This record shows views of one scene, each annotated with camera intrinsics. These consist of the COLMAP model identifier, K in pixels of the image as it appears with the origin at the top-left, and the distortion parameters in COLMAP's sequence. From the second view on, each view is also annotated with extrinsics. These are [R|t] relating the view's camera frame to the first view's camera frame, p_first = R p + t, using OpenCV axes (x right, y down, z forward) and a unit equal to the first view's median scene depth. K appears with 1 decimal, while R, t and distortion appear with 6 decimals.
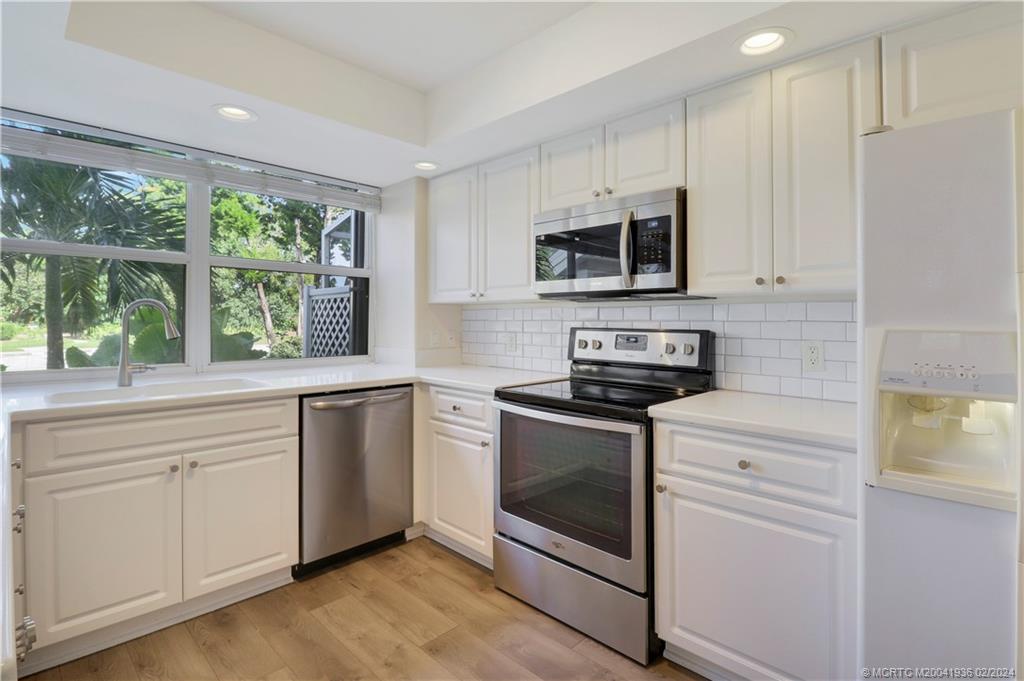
lens RADIAL K [[489.4, 0, 511.0], [0, 489.4, 322.9], [0, 0, 1]] dist [-0.002620, -0.009050]
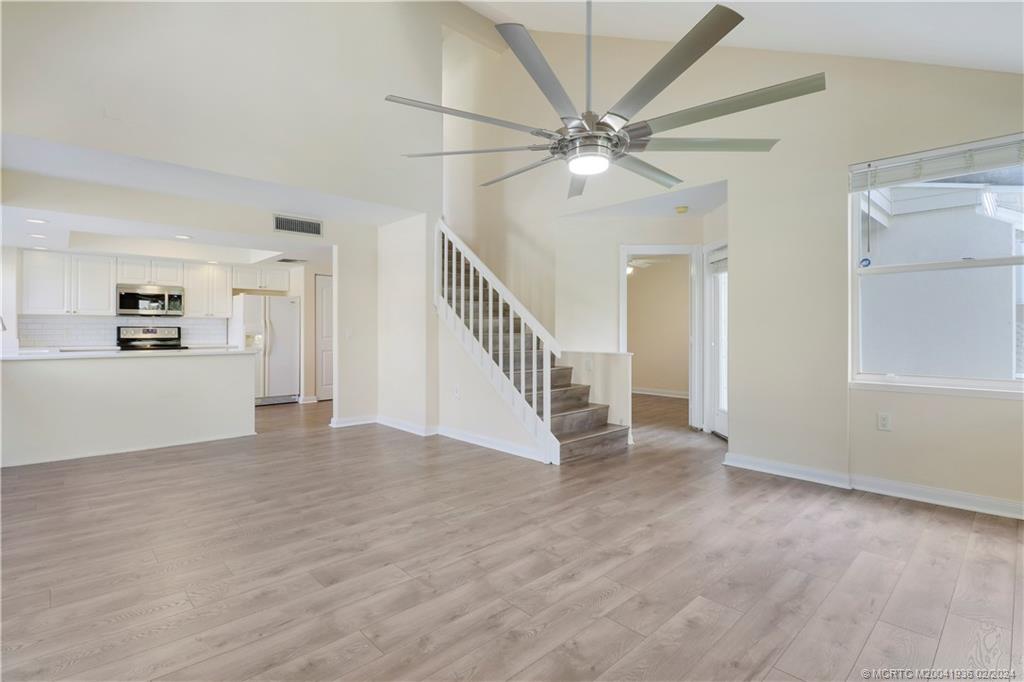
lens RADIAL K [[489.4, 0, 505.8], [0, 489.4, 328.8], [0, 0, 1]] dist [-0.002620, -0.009050]
pose [[0.052191, -0.002417, 0.998634, -2.709068], [0.004321, 0.999988, 0.002194, 0.029157], [-0.998628, 0.004201, 0.052201, -1.361303]]
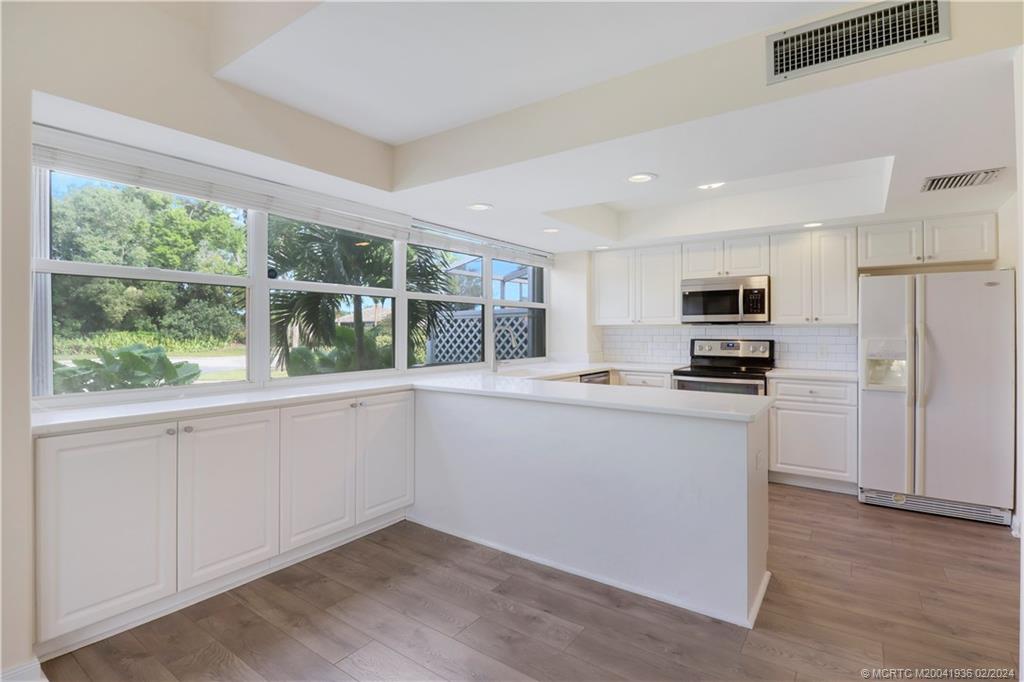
lens RADIAL K [[489.4, 0, 513.7], [0, 489.4, 332.1], [0, 0, 1]] dist [-0.002620, -0.009050]
pose [[0.988332, -0.007304, 0.152138, -0.972592], [0.007528, 0.999971, -0.000895, -0.023911], [-0.152127, 0.002030, 0.988359, -0.869741]]
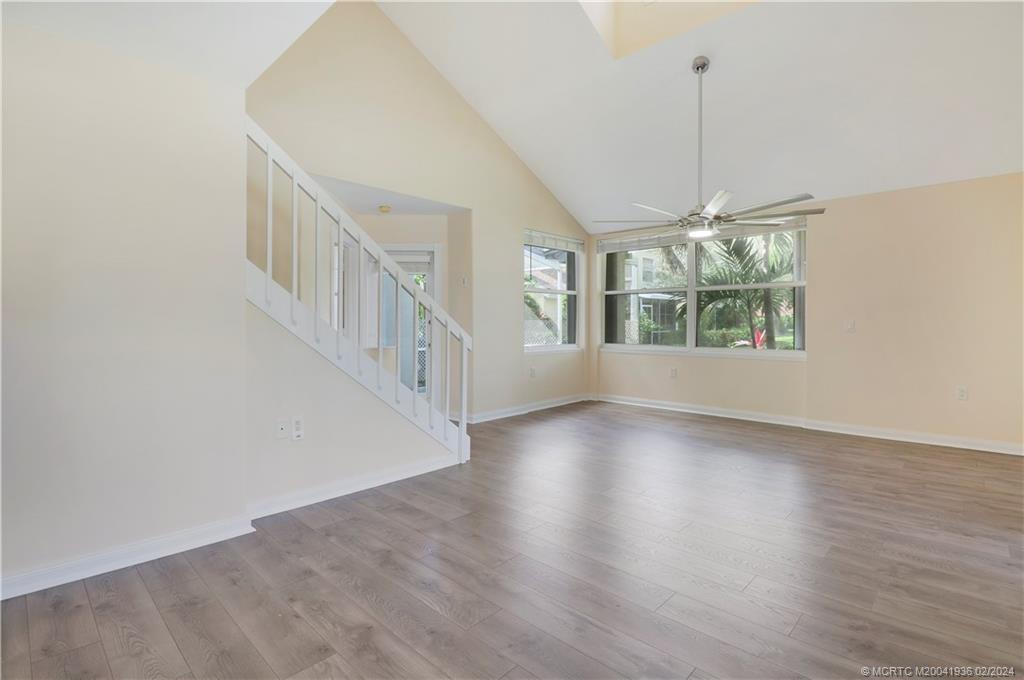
lens RADIAL K [[489.4, 0, 508.3], [0, 489.4, 322.0], [0, 0, 1]] dist [-0.002620, -0.009050]
pose [[-0.999992, -0.003883, 0.000445, -1.001525], [-0.003881, 0.999983, 0.004332, 0.025212], [-0.000461, 0.004330, -0.999991, 0.359518]]
